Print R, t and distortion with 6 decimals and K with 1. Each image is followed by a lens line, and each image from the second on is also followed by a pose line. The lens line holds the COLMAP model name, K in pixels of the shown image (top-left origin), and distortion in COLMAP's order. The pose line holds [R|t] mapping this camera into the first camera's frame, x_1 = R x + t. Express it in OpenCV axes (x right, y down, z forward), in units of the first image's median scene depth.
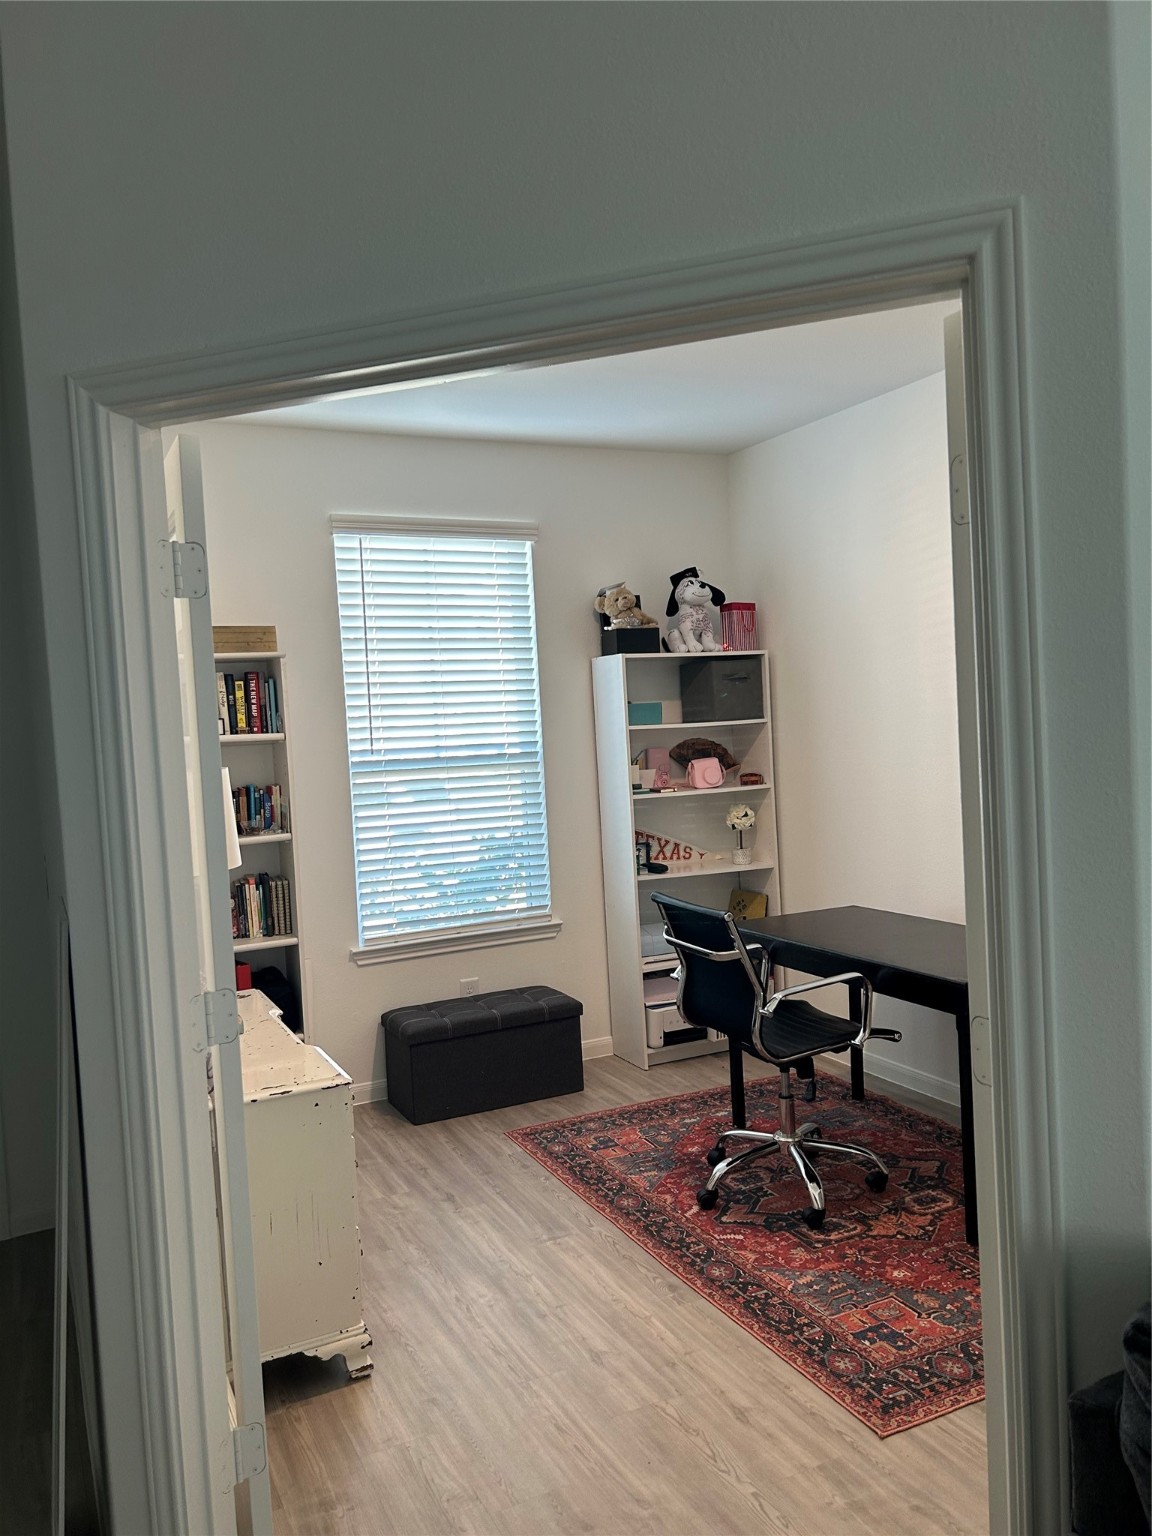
lens RADIAL K [[1151.3, 0, 575.6], [0, 1151.3, 774.0], [0, 0, 1]] dist [0.056170, -0.063364]
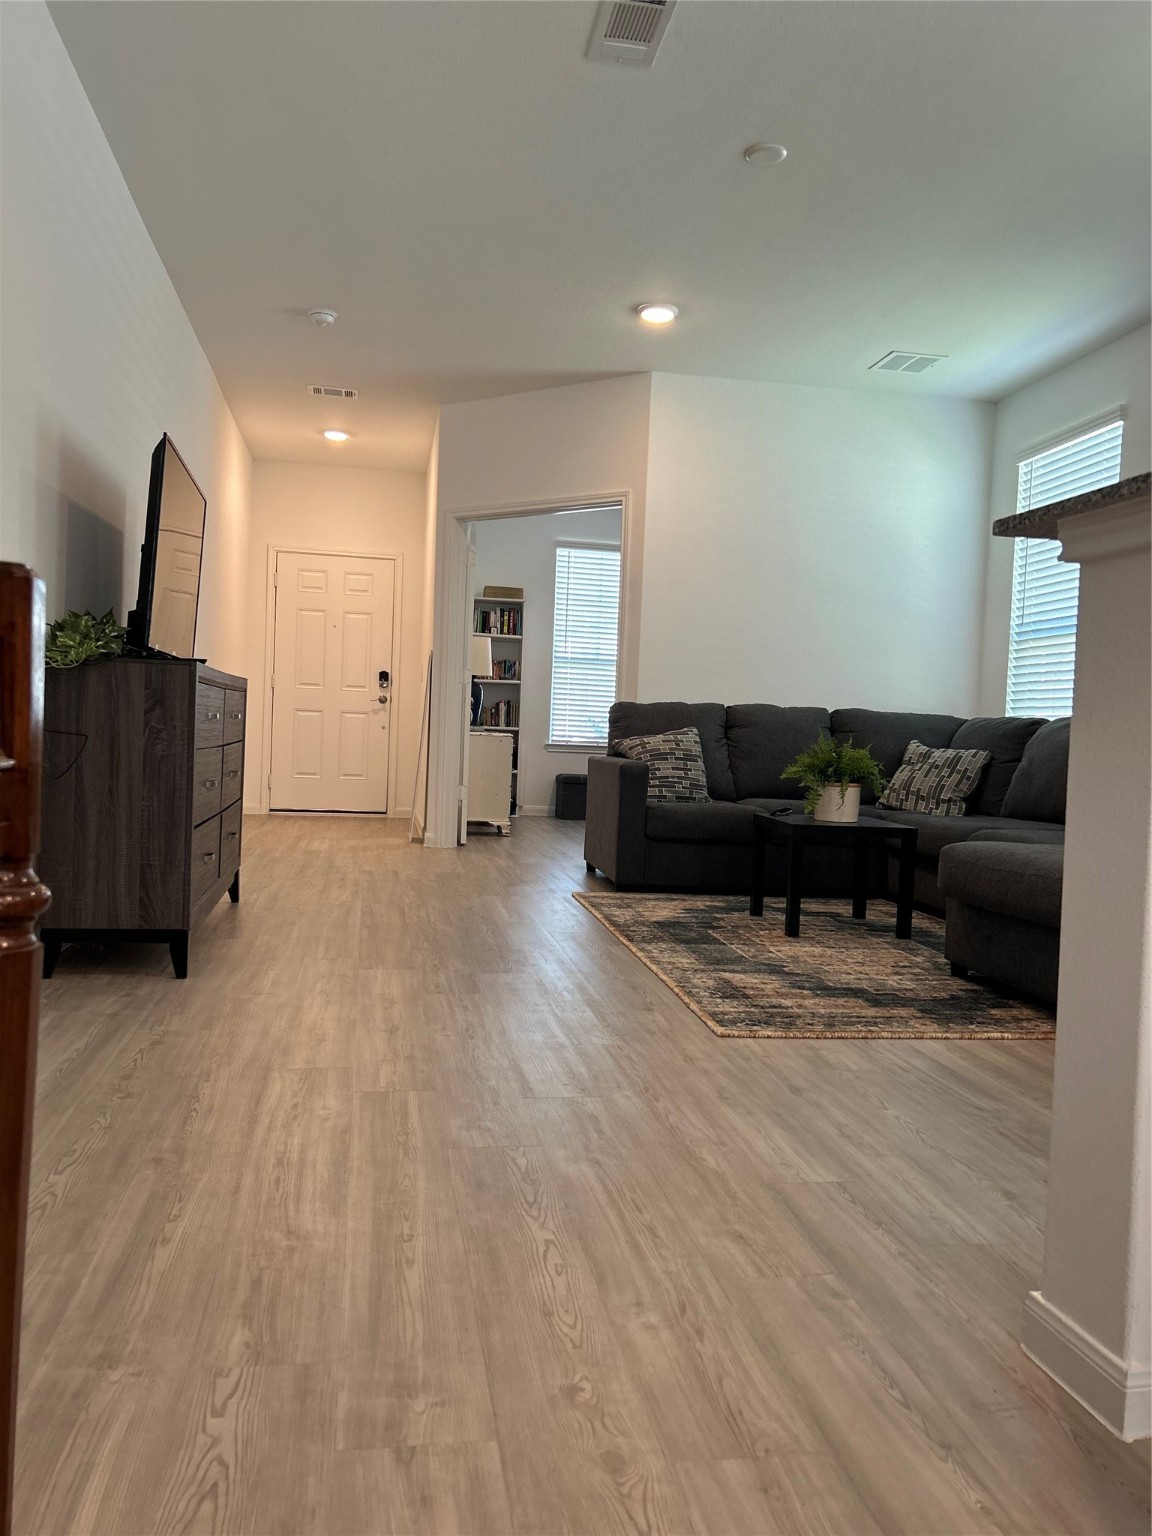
lens RADIAL K [[1151.3, 0, 570.0], [0, 1151.3, 762.5], [0, 0, 1]] dist [0.056170, -0.063364]
pose [[0.954623, 0.097179, -0.281517, 0.486430], [-0.102196, 0.994759, -0.003157, 0.205628], [0.279735, 0.031784, 0.959551, -1.107192]]
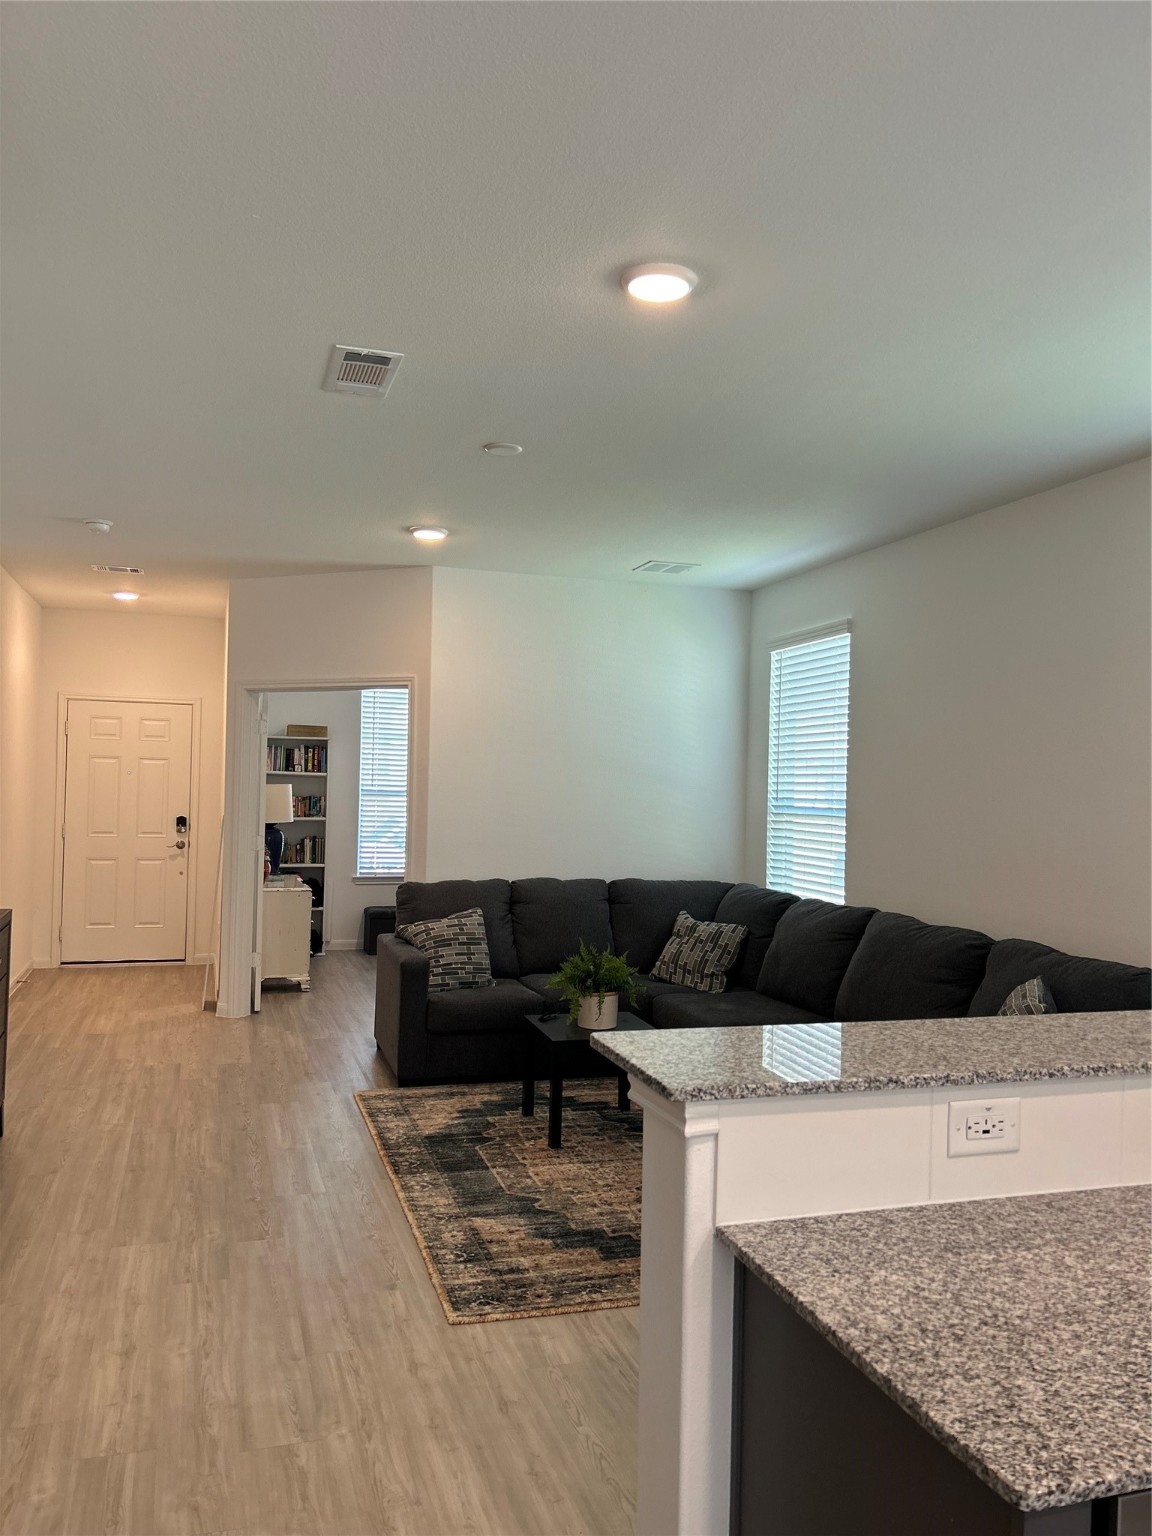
lens RADIAL K [[1151.3, 0, 571.4], [0, 1151.3, 764.7], [0, 0, 1]] dist [0.056170, -0.063364]
pose [[0.986224, 0.070628, -0.149578, 0.554678], [-0.079888, 0.995183, -0.056825, 0.038023], [0.144844, 0.067991, 0.987116, -1.160582]]
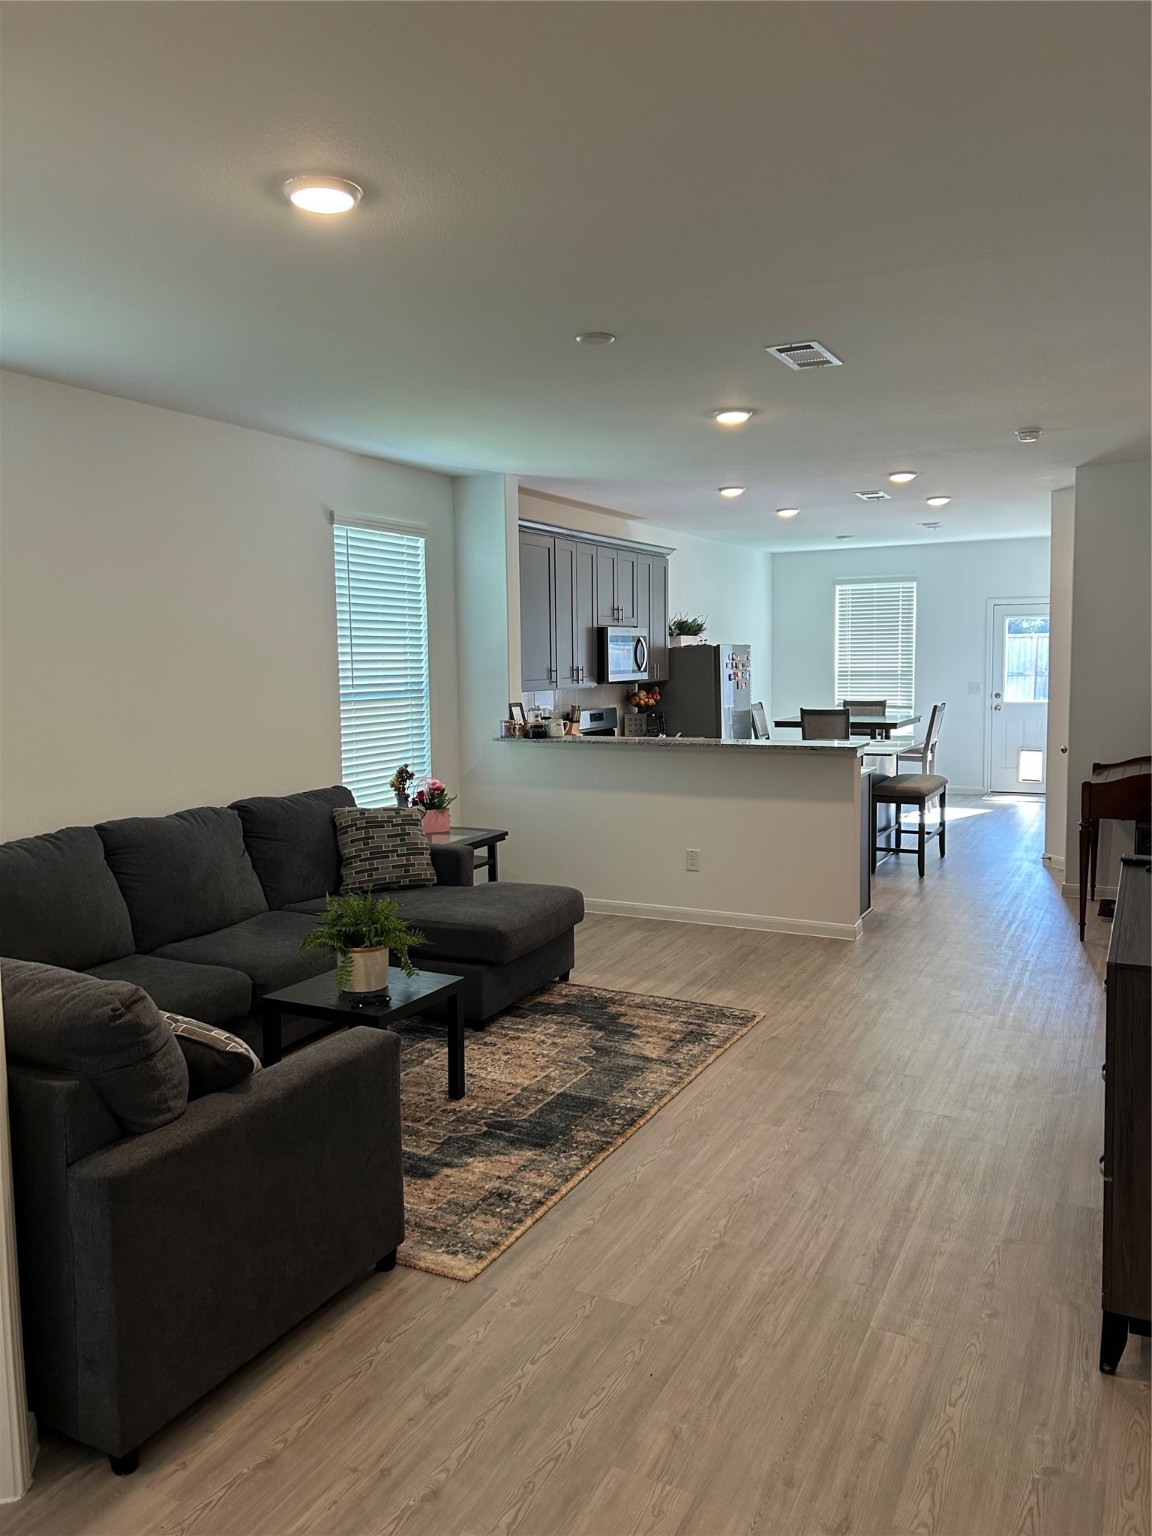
lens RADIAL K [[1151.3, 0, 563.5], [0, 1151.3, 765.0], [0, 0, 1]] dist [0.056170, -0.063364]
pose [[-0.593428, -0.021560, 0.804598, -0.427888], [0.081956, 0.992827, 0.087051, -0.016835], [-0.800703, 0.117600, -0.587405, 0.409561]]
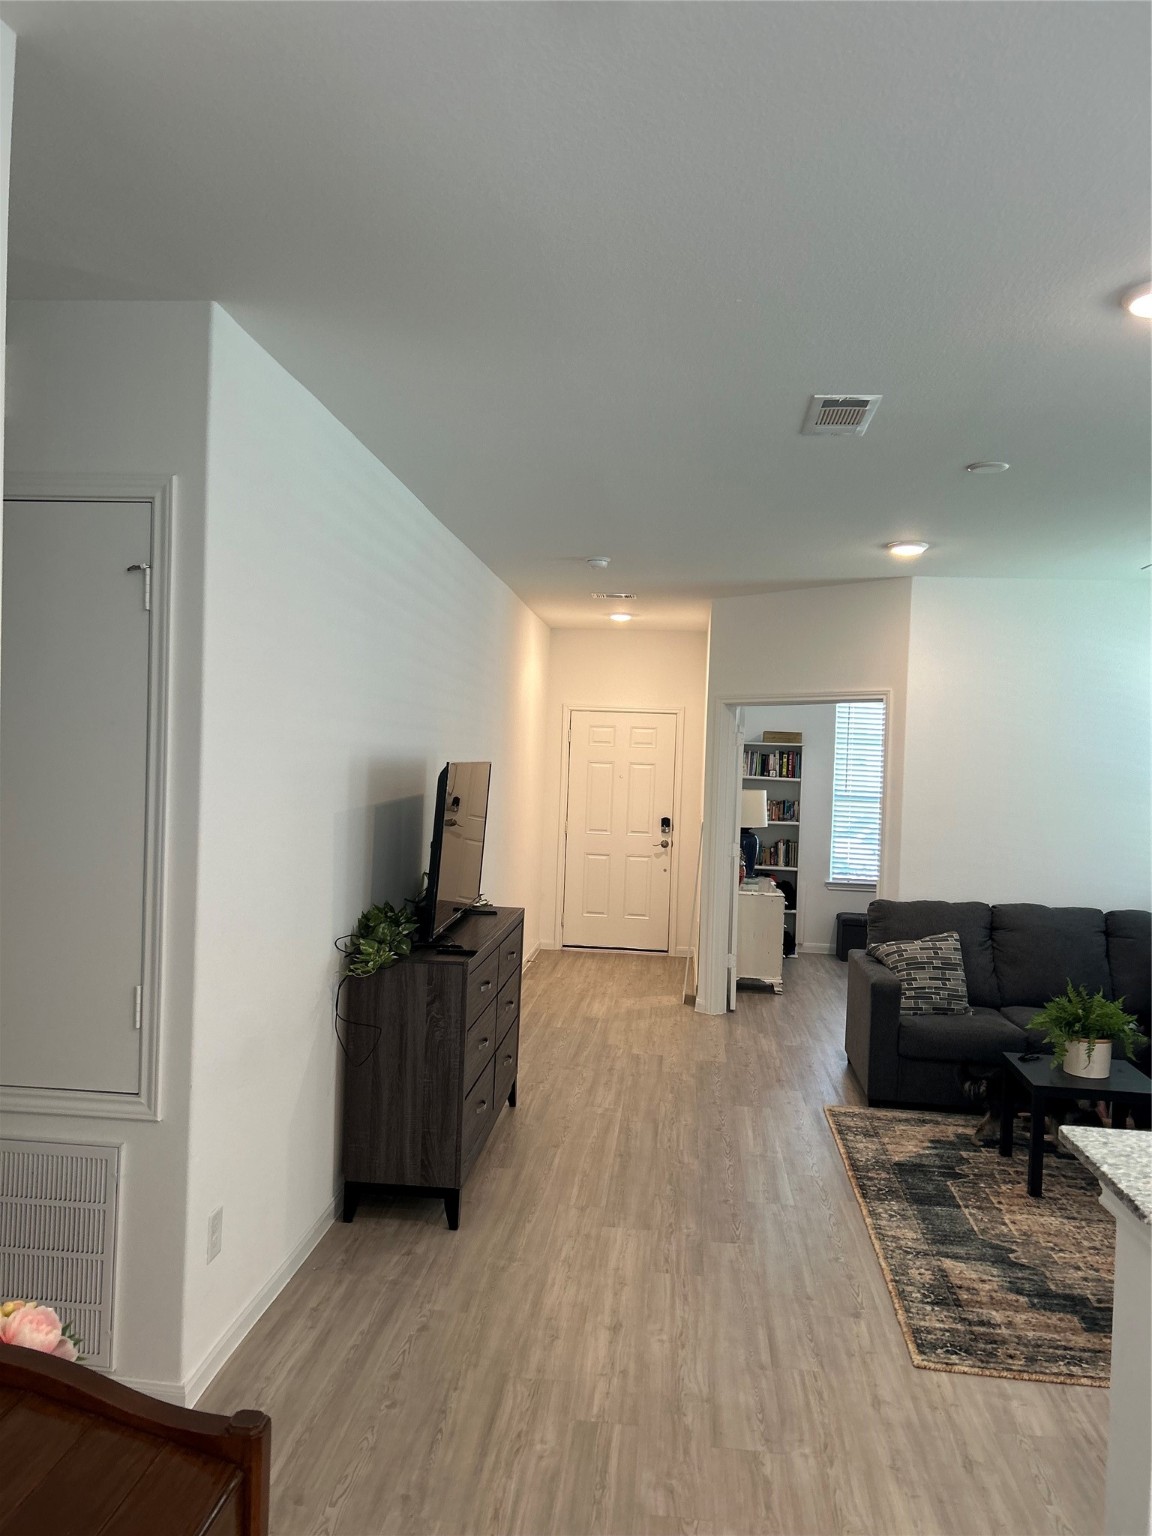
lens RADIAL K [[1151.3, 0, 577.6], [0, 1151.3, 771.6], [0, 0, 1]] dist [0.056170, -0.063364]
pose [[0.848153, 0.088099, -0.522374, 0.564950], [-0.105301, 0.994435, -0.003260, 0.004811], [0.519180, 0.057771, 0.852710, -1.183643]]
